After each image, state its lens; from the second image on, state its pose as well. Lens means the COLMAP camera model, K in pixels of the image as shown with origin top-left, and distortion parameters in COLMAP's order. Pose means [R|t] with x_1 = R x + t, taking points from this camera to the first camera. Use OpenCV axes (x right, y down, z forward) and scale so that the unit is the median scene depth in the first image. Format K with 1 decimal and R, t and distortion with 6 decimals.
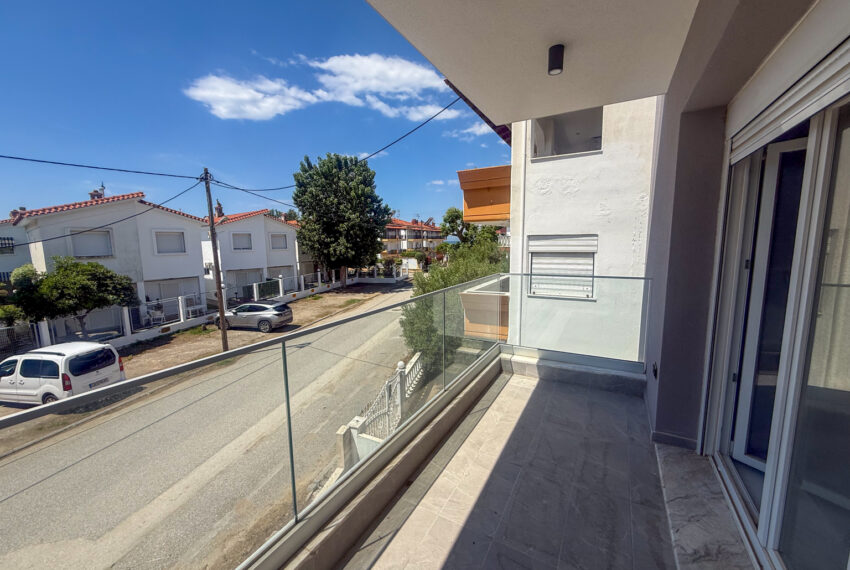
lens RADIAL K [[338.7, 0, 422.3], [0, 338.7, 283.3], [0, 0, 1]] dist [-0.001362, 0.000026]
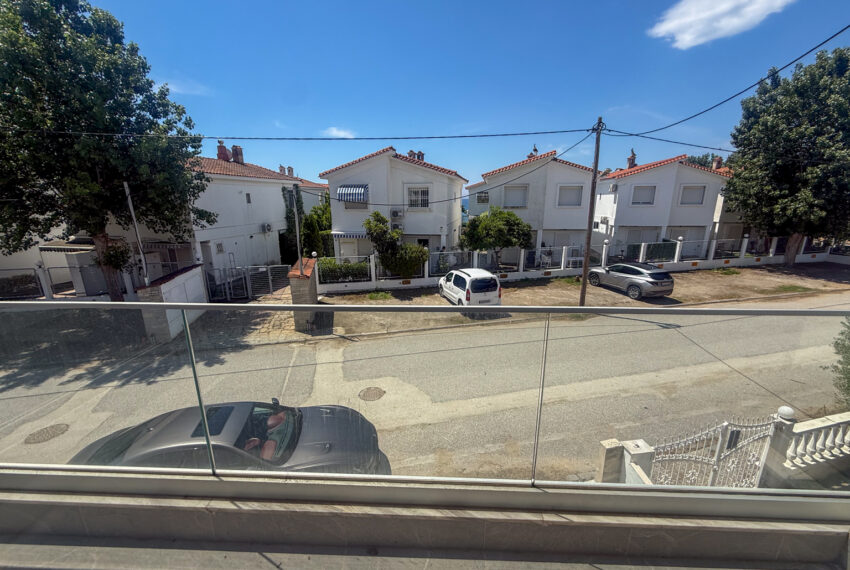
lens RADIAL K [[338.7, 0, 423.5], [0, 338.7, 285.4], [0, 0, 1]] dist [-0.001362, 0.000026]
pose [[0.450332, 0.233506, -0.861787, 0.055766], [-0.109892, 0.972354, 0.206040, -0.014336], [0.886073, 0.001917, 0.463542, 0.083195]]
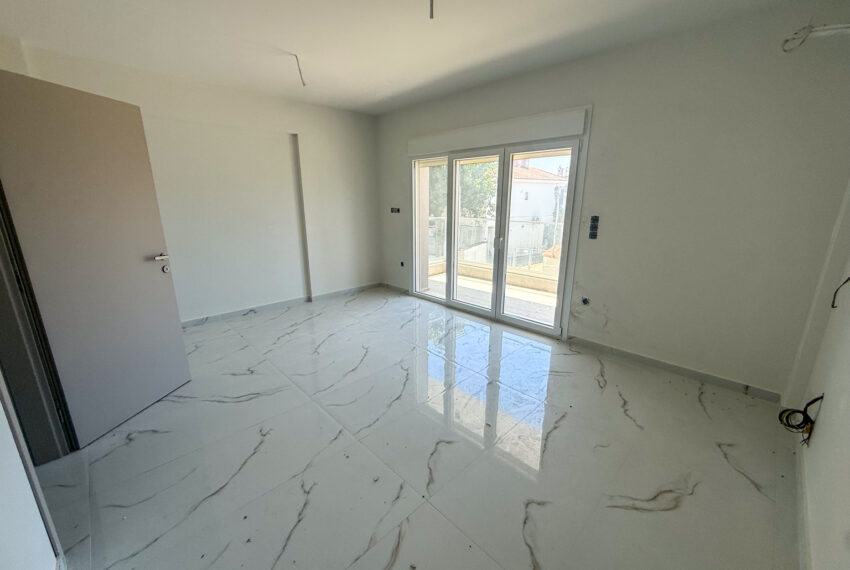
lens RADIAL K [[338.7, 0, 419.7], [0, 338.7, 287.6], [0, 0, 1]] dist [-0.001362, 0.000026]
pose [[-0.290616, 0.260489, -0.920699, 0.302237], [-0.116233, 0.945493, 0.304193, -0.017344], [0.949754, 0.195419, -0.244498, 0.085349]]
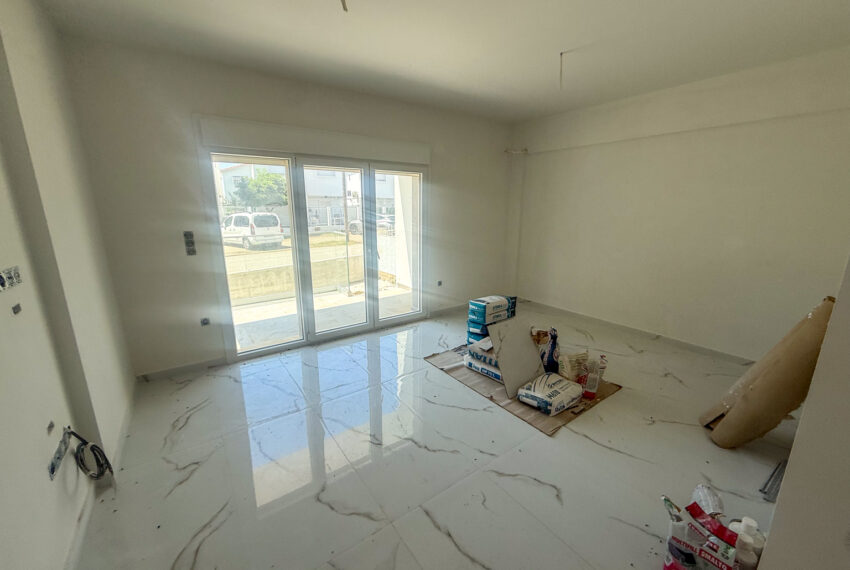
lens RADIAL K [[338.7, 0, 425.5], [0, 338.7, 283.9], [0, 0, 1]] dist [-0.001362, 0.000026]
pose [[0.907177, 0.110716, -0.405921, 0.207892], [-0.069576, 0.990950, 0.114790, 0.006041], [0.414957, -0.075893, 0.906670, -0.105823]]
